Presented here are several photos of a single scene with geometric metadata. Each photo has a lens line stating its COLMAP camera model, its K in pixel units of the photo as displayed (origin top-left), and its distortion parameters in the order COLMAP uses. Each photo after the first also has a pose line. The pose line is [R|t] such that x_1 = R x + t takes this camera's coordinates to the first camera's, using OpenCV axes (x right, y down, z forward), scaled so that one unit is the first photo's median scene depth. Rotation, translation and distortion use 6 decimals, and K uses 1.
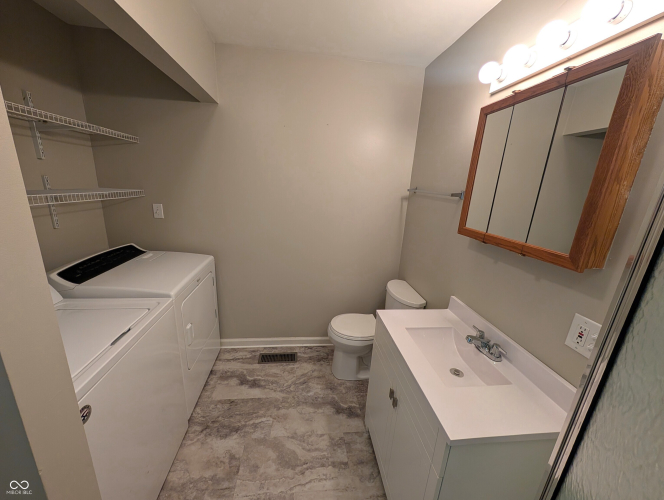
lens RADIAL K [[250.7, 0, 330.3], [0, 250.7, 251.3], [0, 0, 1]] dist [-0.000694, 0.000362]
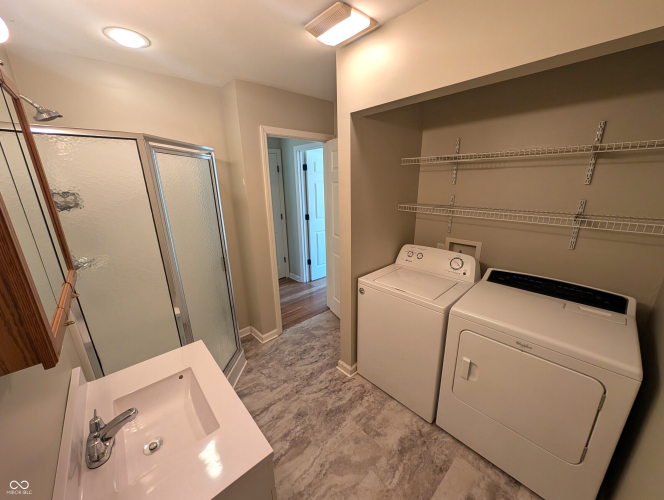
lens RADIAL K [[250.7, 0, 330.3], [0, 250.7, 251.3], [0, 0, 1]] dist [-0.000694, 0.000362]
pose [[-0.814851, 0.121085, -0.566883, 0.322905], [-0.176736, 0.879482, 0.441901, -0.374244], [0.552071, 0.460272, -0.695247, 1.194604]]
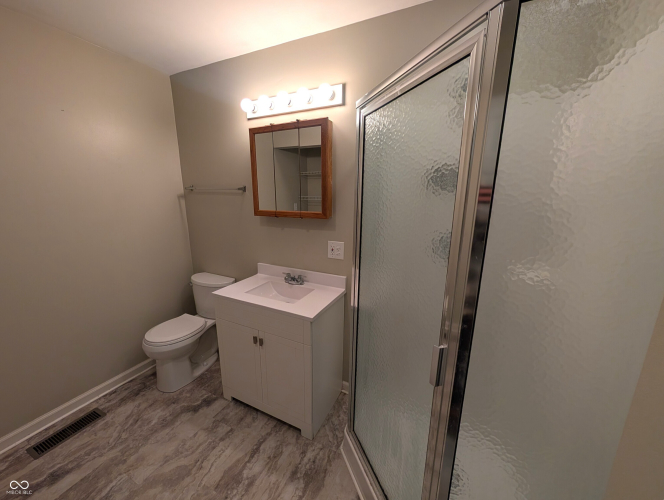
lens RADIAL K [[257.1, 0, 329.7], [0, 257.1, 250.9], [0, 0, 1]] dist [0.000215, 0.000044]
pose [[0.534444, -0.237457, 0.811162, -0.410802], [0.245634, 0.961937, 0.119755, 0.042630], [-0.808723, 0.135246, 0.572429, -0.115596]]
